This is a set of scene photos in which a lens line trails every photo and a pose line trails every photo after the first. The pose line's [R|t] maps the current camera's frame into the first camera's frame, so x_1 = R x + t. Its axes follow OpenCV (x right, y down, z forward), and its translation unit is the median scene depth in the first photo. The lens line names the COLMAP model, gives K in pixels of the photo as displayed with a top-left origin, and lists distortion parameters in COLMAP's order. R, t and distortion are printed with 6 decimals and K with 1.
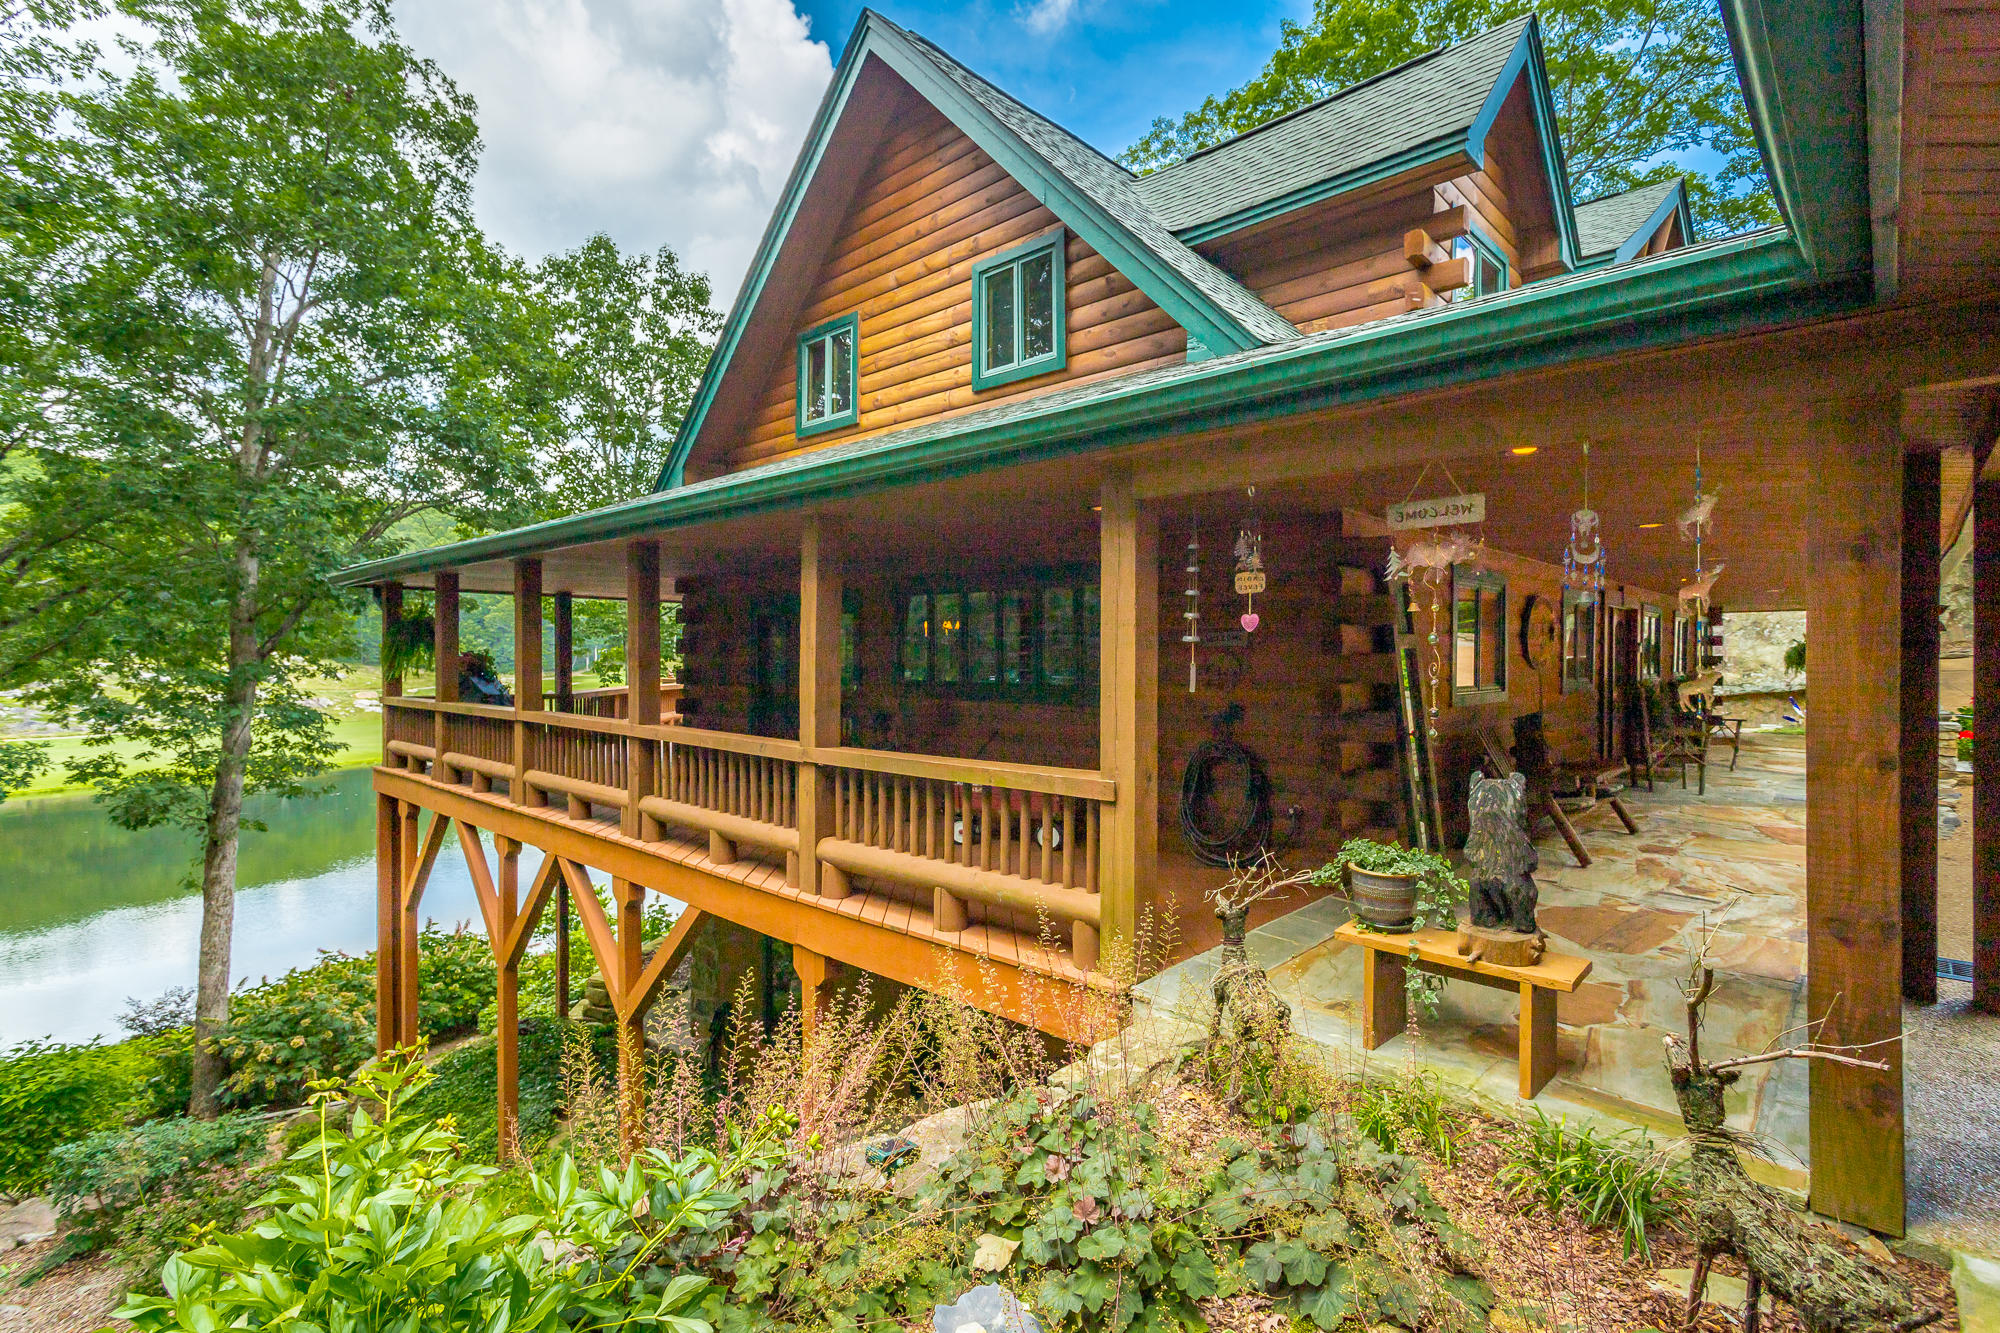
lens RADIAL K [[943.5, 0, 997.0], [0, 943.5, 664.0], [0, 0, 1]] dist [0.003707, 0.001437]
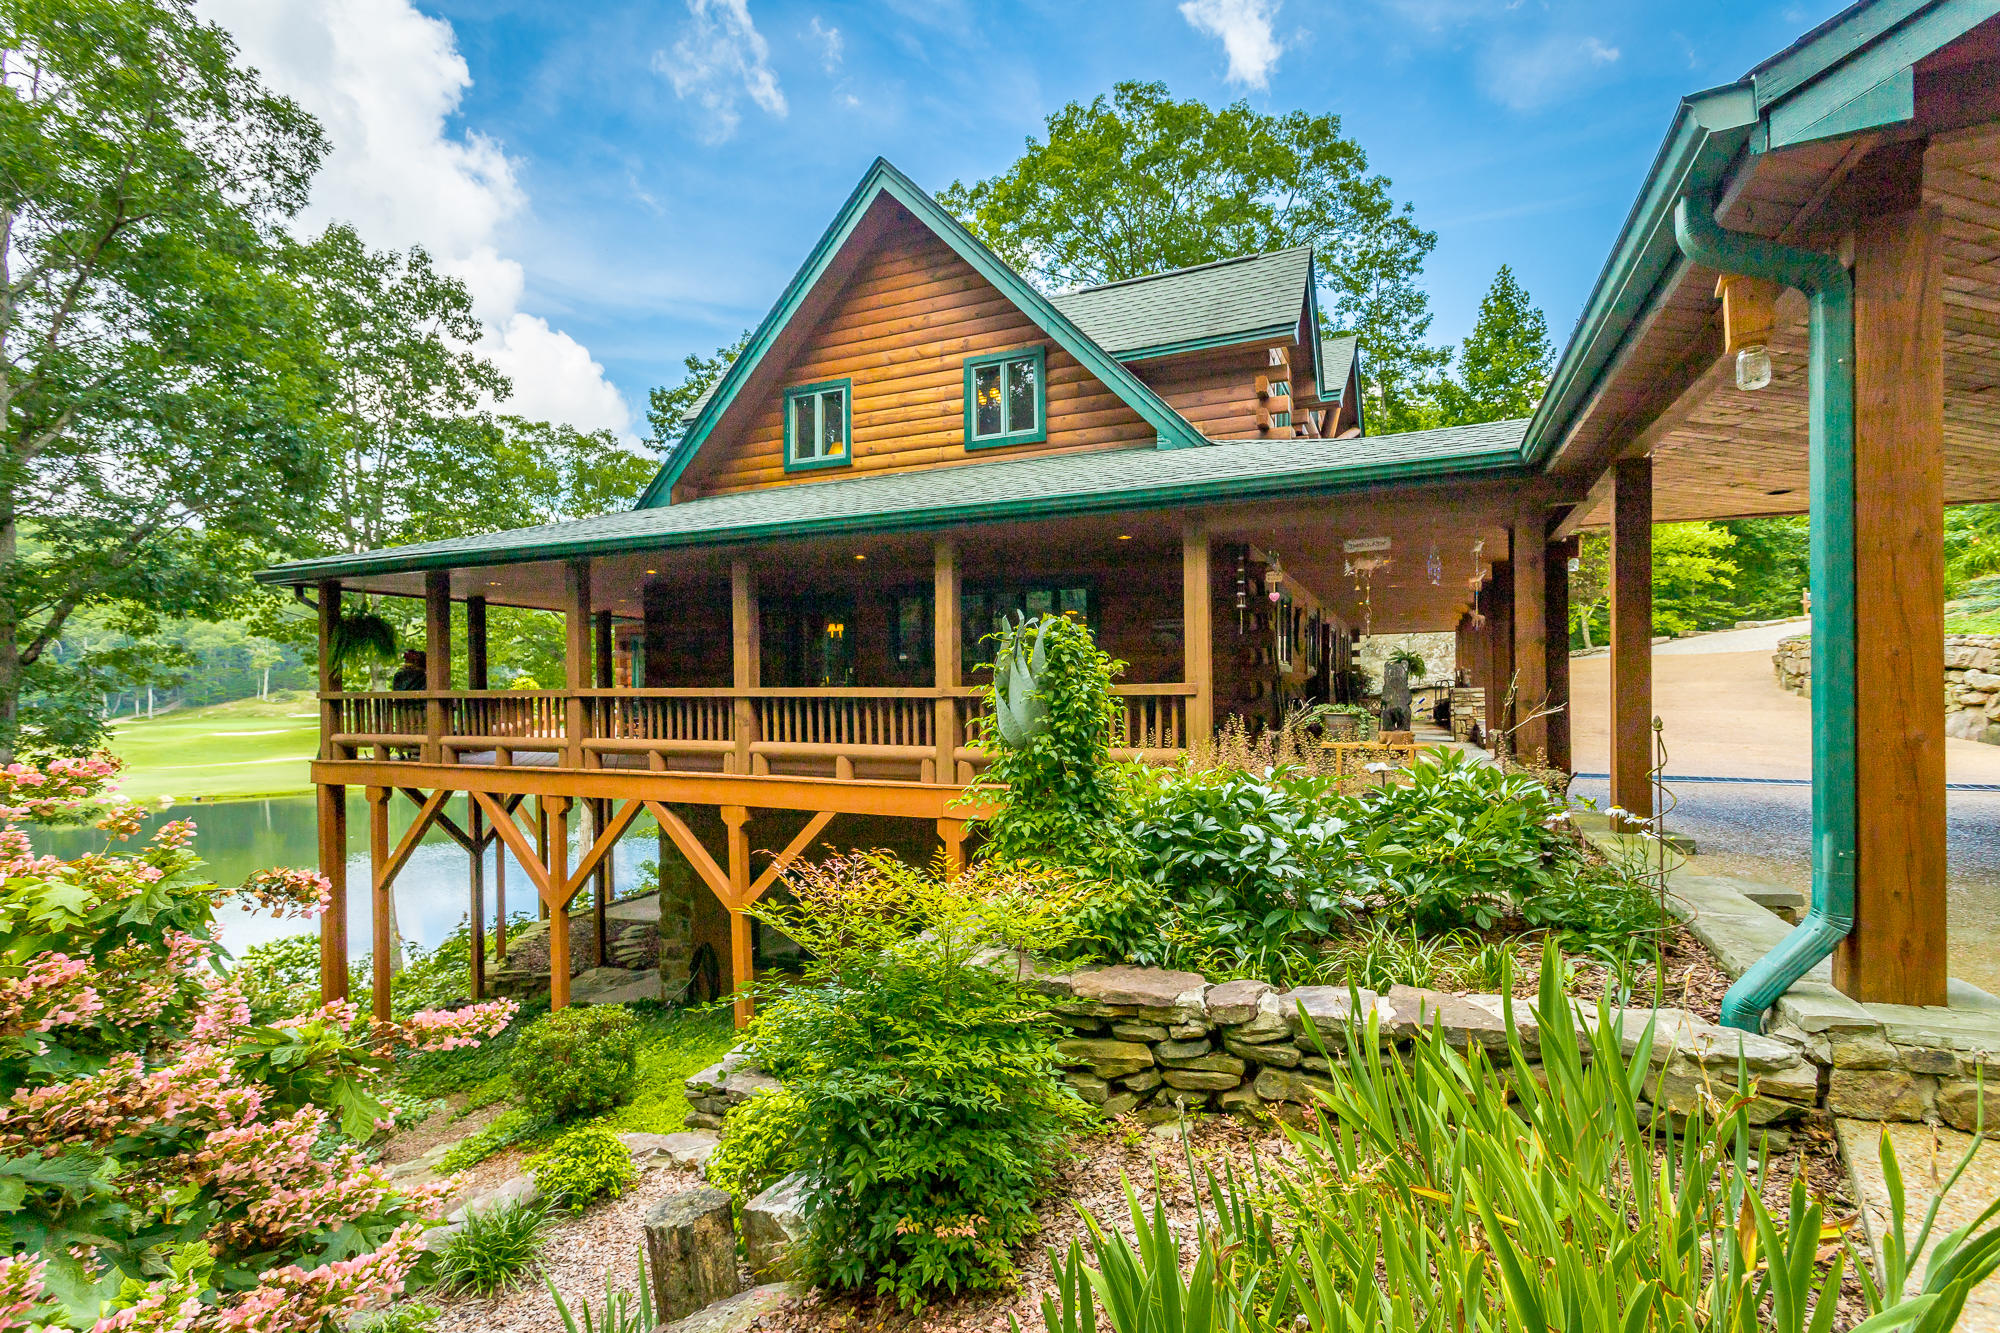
lens RADIAL K [[943.5, 0, 996.5], [0, 943.5, 698.1], [0, 0, 1]] dist [0.003707, 0.001437]
pose [[0.945075, -0.011642, 0.326645, -0.411679], [0.012316, 0.999924, 0.000004, 0.071294], [-0.326620, 0.004019, 0.945147, -0.303086]]
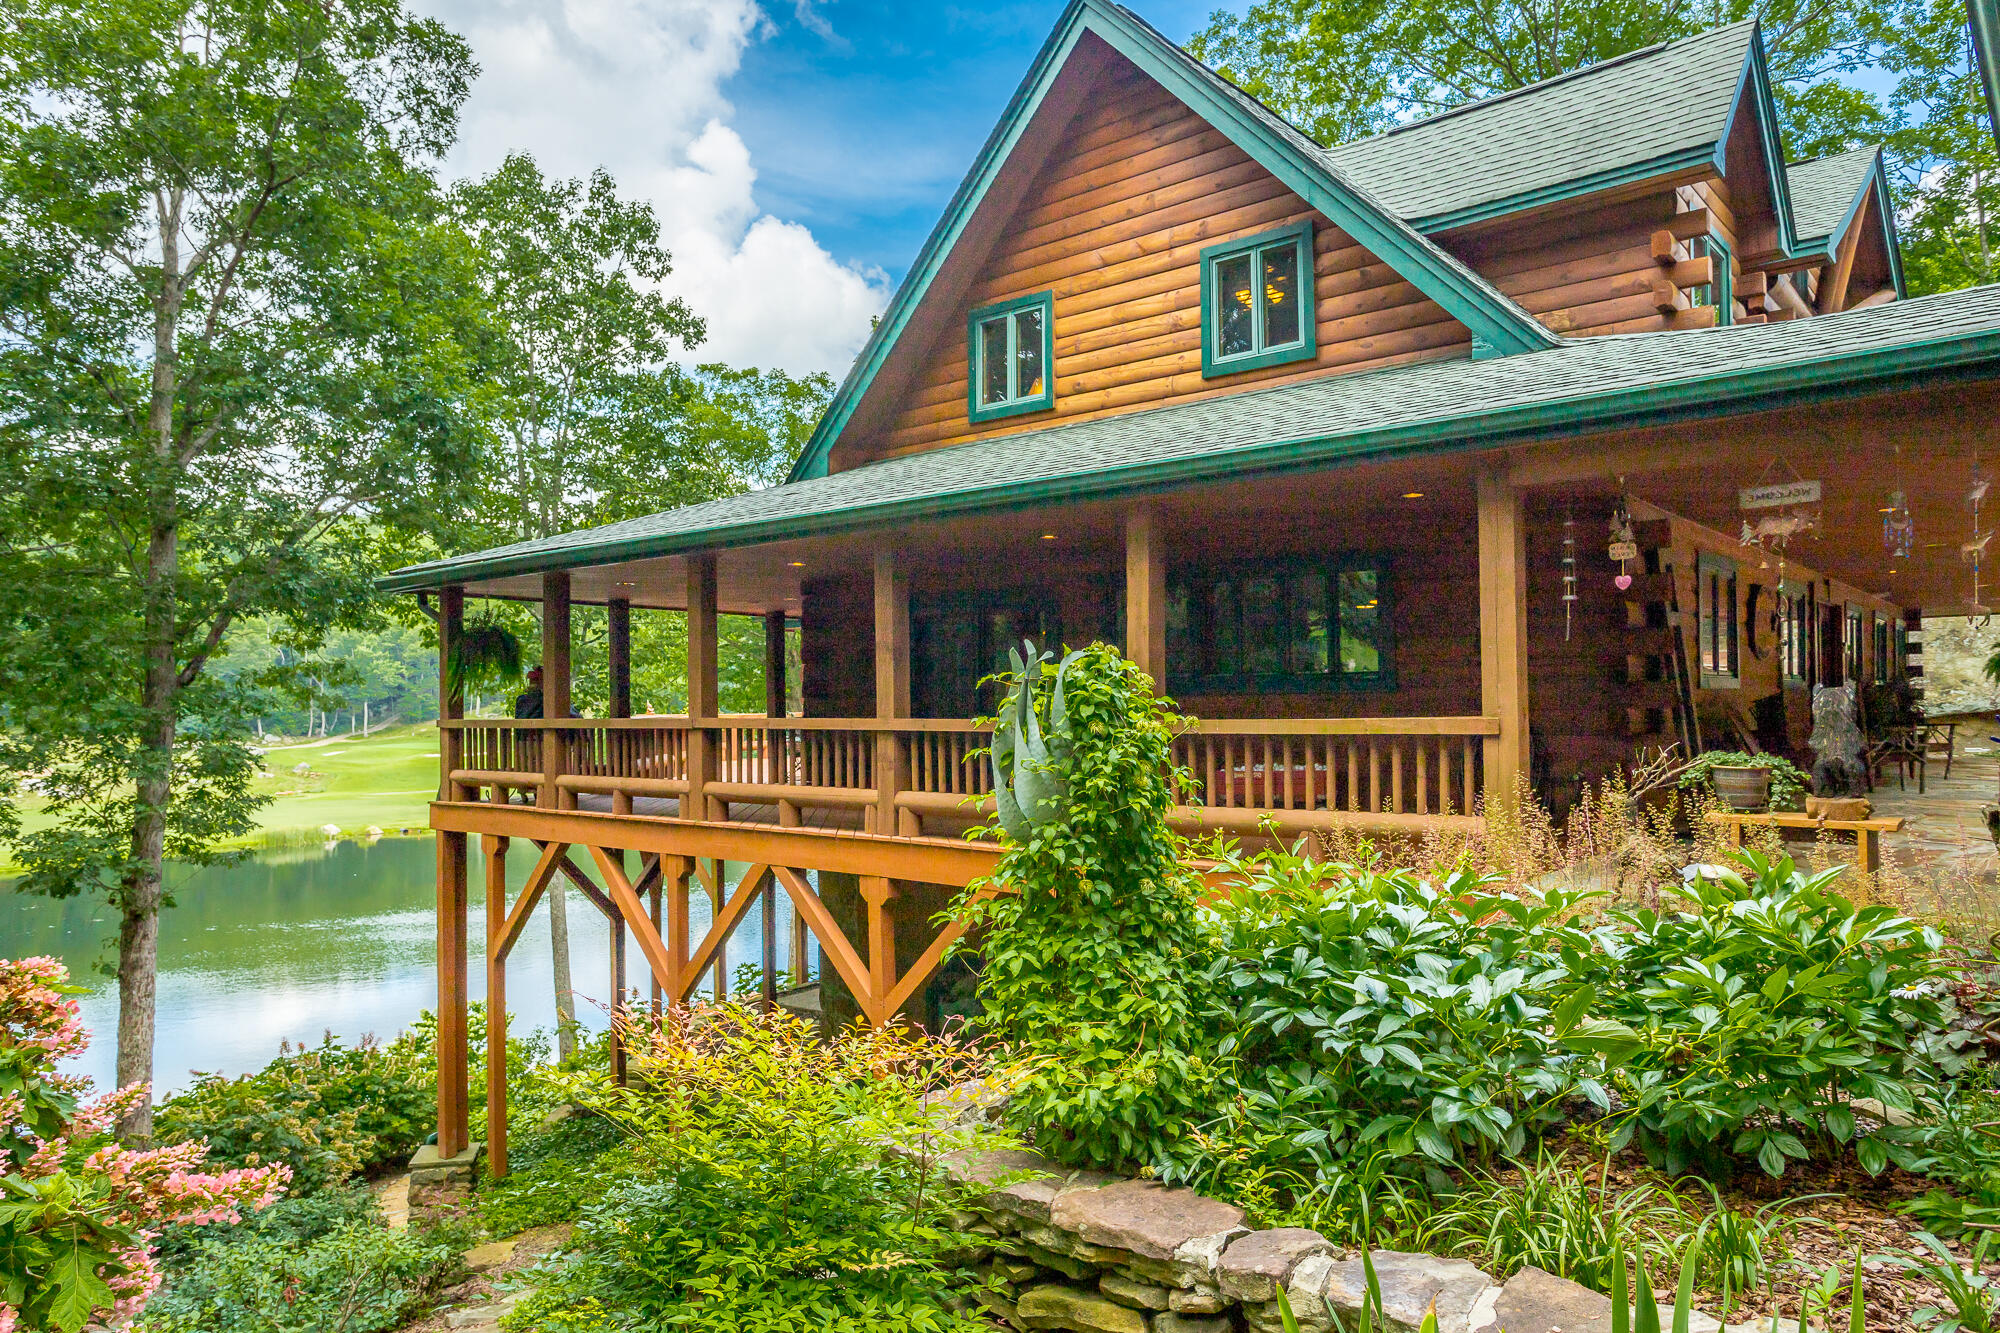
lens RADIAL K [[1306.0, 0, 1007.4], [0, 1306.0, 683.7], [0, 0, 1]] dist [0.003777, 0.002555]
pose [[0.998220, -0.012065, 0.058399, -0.290864], [0.013536, 0.999600, -0.024851, 0.054803], [-0.058075, 0.025598, 0.997984, -0.308428]]
